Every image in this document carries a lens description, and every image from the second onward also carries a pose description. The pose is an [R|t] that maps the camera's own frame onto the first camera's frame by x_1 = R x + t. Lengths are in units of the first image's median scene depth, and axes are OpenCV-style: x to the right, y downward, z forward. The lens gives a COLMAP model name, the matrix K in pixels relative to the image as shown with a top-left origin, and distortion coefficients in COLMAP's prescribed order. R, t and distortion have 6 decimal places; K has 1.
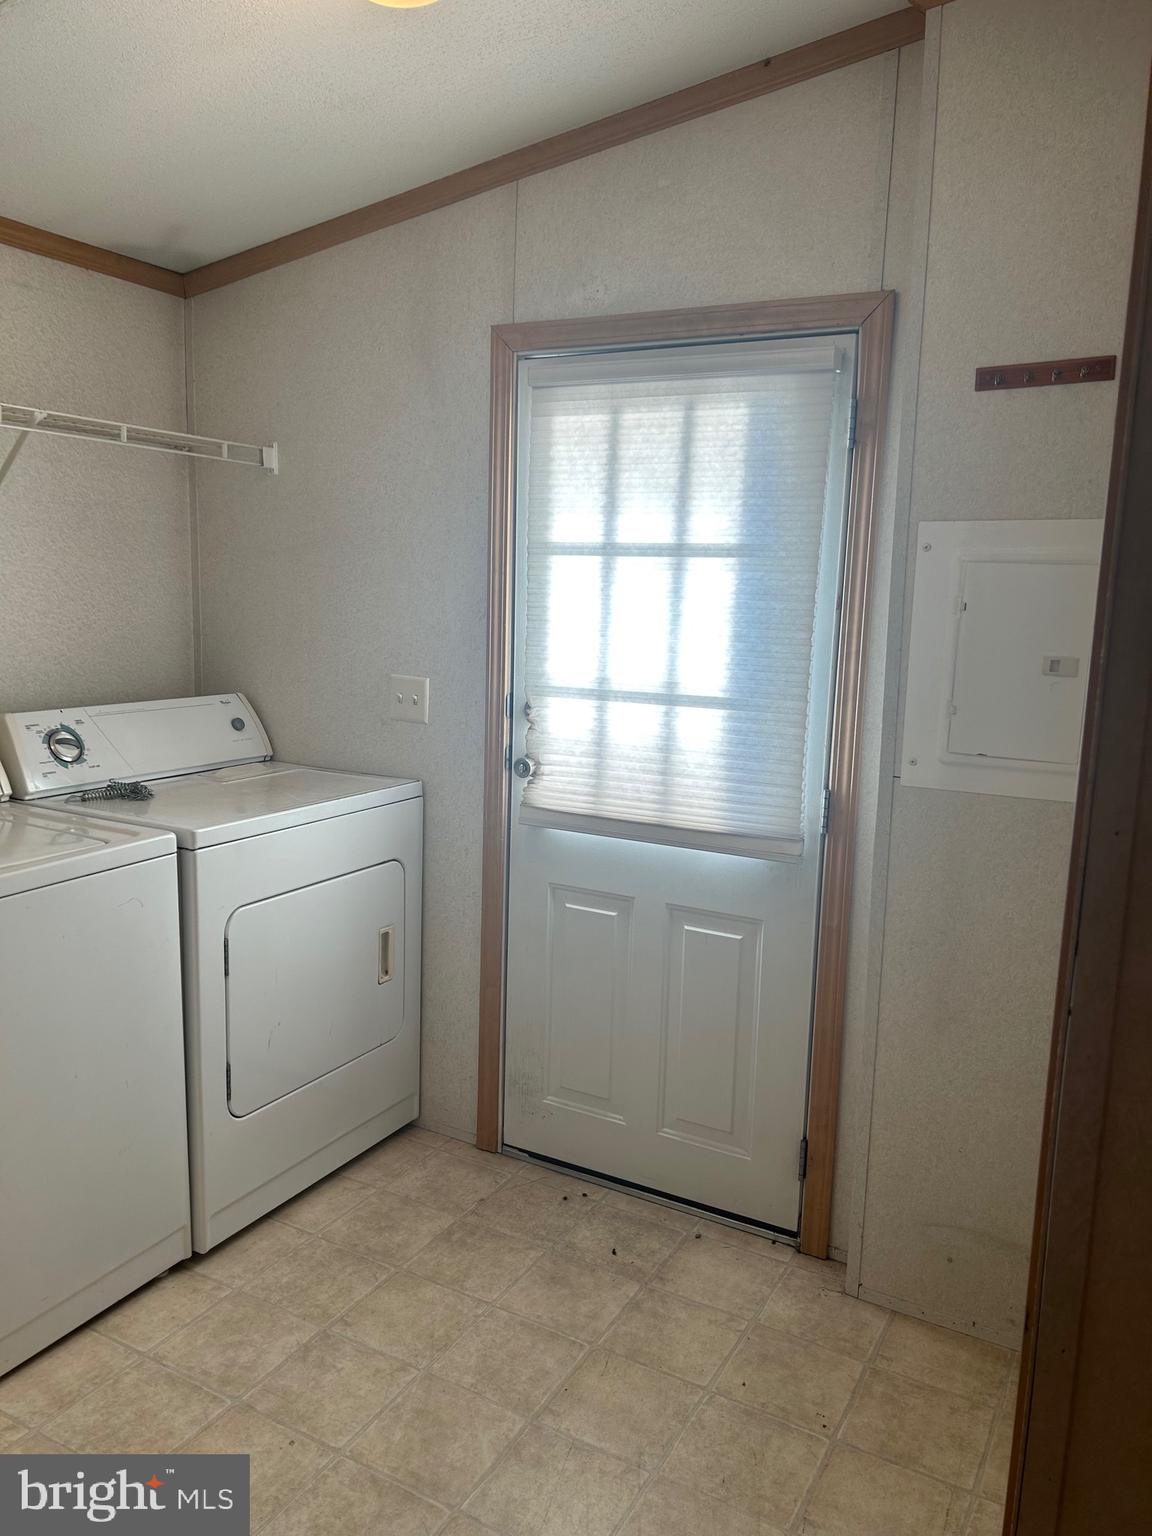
lens RADIAL K [[1164.4, 0, 571.5], [0, 1164.4, 774.6], [0, 0, 1]] dist [0.066710, -0.083130]
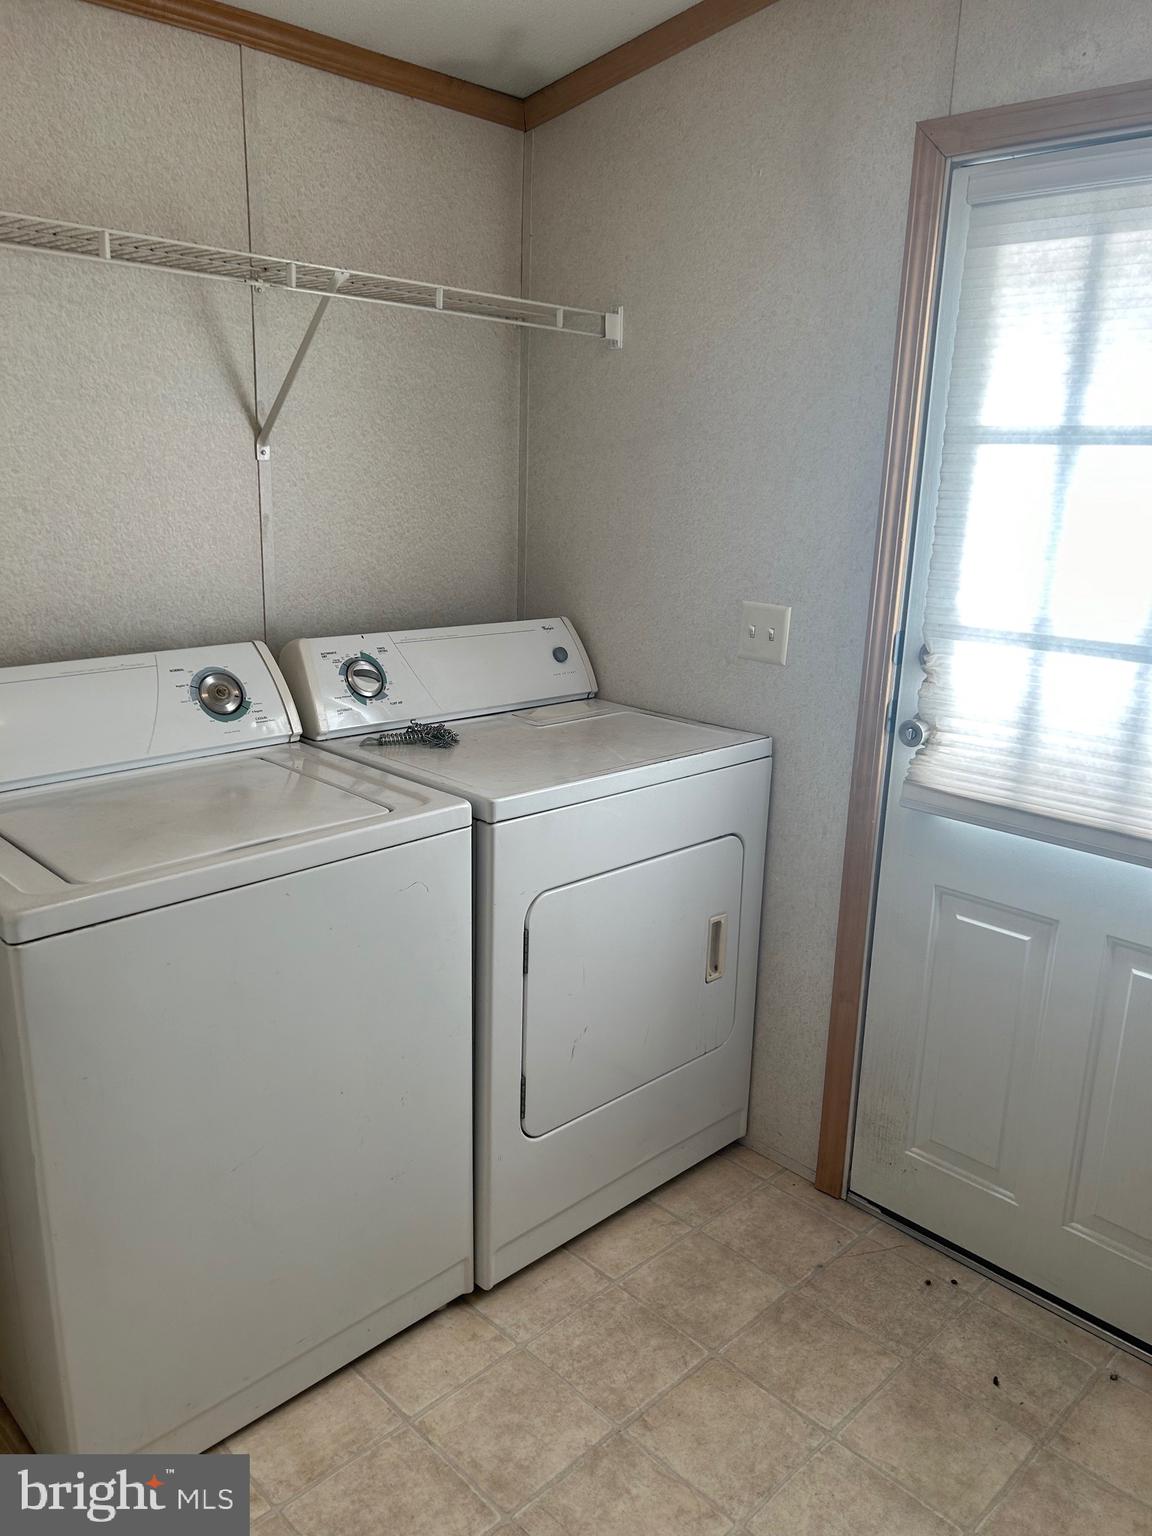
lens RADIAL K [[1164.4, 0, 571.5], [0, 1164.4, 774.6], [0, 0, 1]] dist [0.066710, -0.083130]
pose [[0.958399, 0.072161, -0.276161, -0.043718], [-0.048402, 0.994590, 0.091914, -0.040156], [0.281299, -0.074723, 0.956706, 0.218663]]
